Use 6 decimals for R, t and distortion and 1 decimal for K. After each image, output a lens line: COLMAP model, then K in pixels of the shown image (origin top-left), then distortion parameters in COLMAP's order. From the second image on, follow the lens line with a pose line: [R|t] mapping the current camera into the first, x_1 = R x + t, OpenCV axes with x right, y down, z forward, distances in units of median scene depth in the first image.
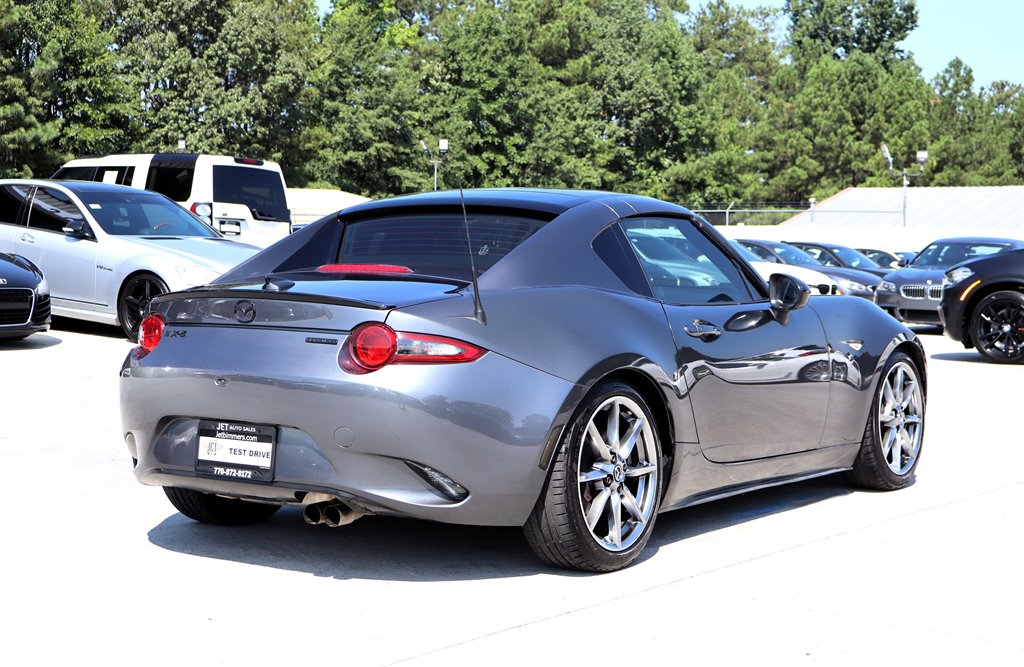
lens RADIAL K [[1982.0, 0, 517.2], [0, 1982.0, 332.5], [0, 0, 1]] dist [-0.037332, 0.000000]
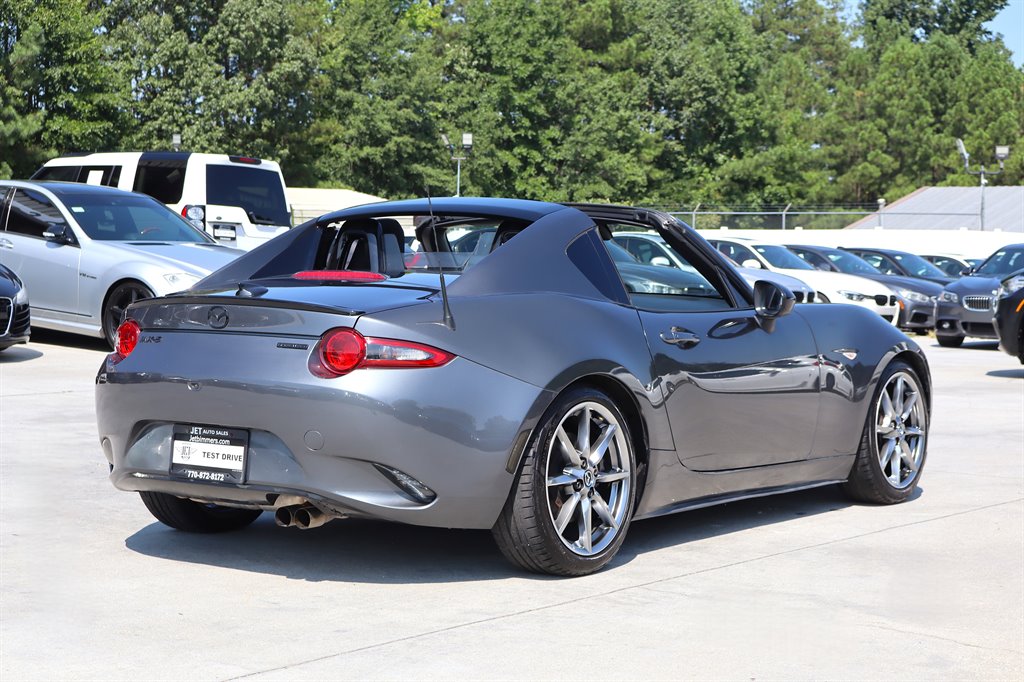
lens RADIAL K [[2299.0, 0, 502.9], [0, 2299.0, 336.8], [0, 0, 1]] dist [-0.022427, 0.000000]
pose [[0.999561, 0.000818, -0.029618, 0.032946], [-0.001022, 0.999976, -0.006879, 0.005632], [0.029612, 0.006906, 0.999538, -0.131963]]
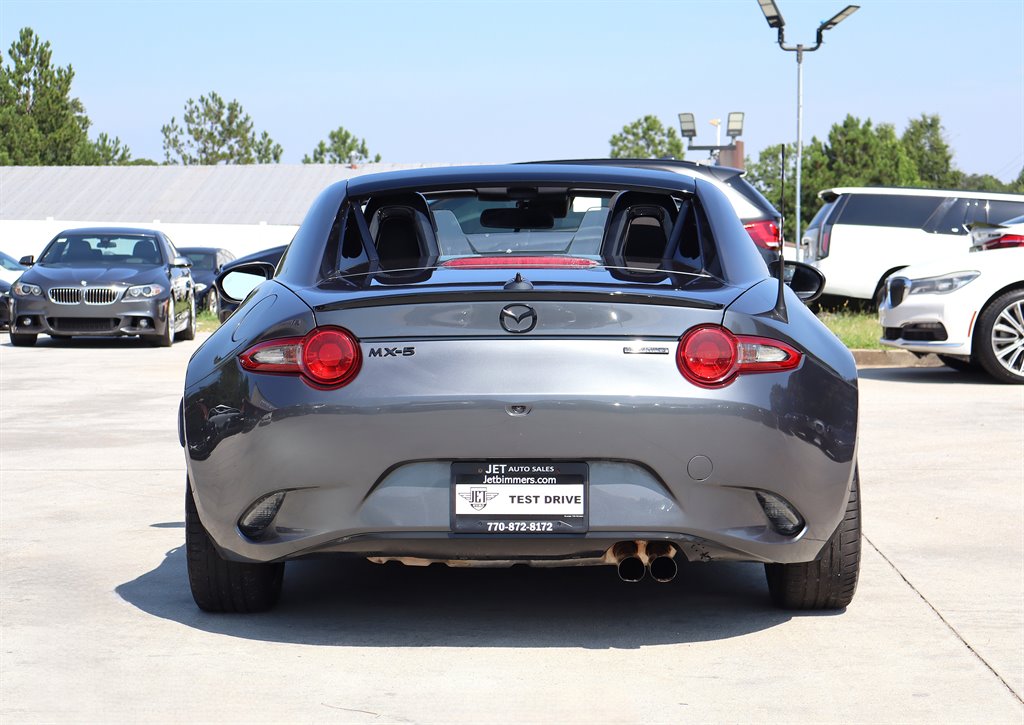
lens RADIAL K [[2441.3, 0, 514.2], [0, 2441.3, 357.1], [0, 0, 1]] dist [0.159951, 0.000000]
pose [[0.818460, -0.039995, 0.573170, -0.522200], [0.038391, 0.999152, 0.014898, -0.007415], [-0.573279, 0.009811, 0.819301, 0.164640]]
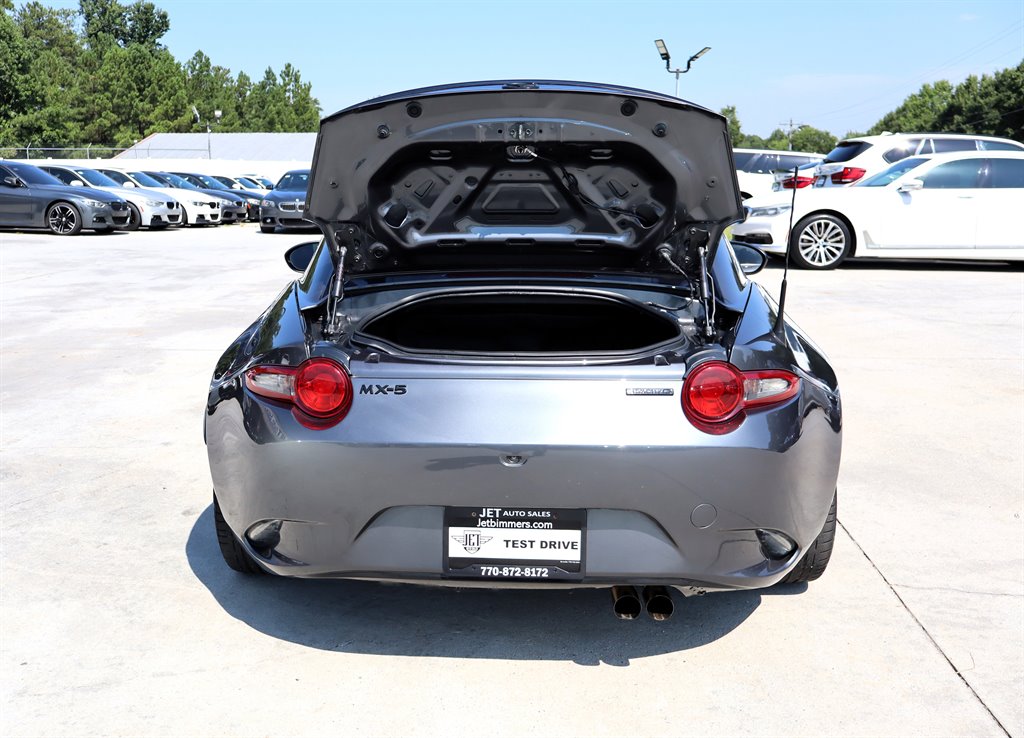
lens RADIAL K [[1044.5, 0, 471.1], [0, 1044.5, 368.3], [0, 0, 1]] dist [0.038035, 0.000000]
pose [[0.847094, -0.114904, 0.518872, -0.268305], [0.034881, 0.986262, 0.161462, -0.053027], [-0.530297, -0.118675, 0.839465, 0.517563]]
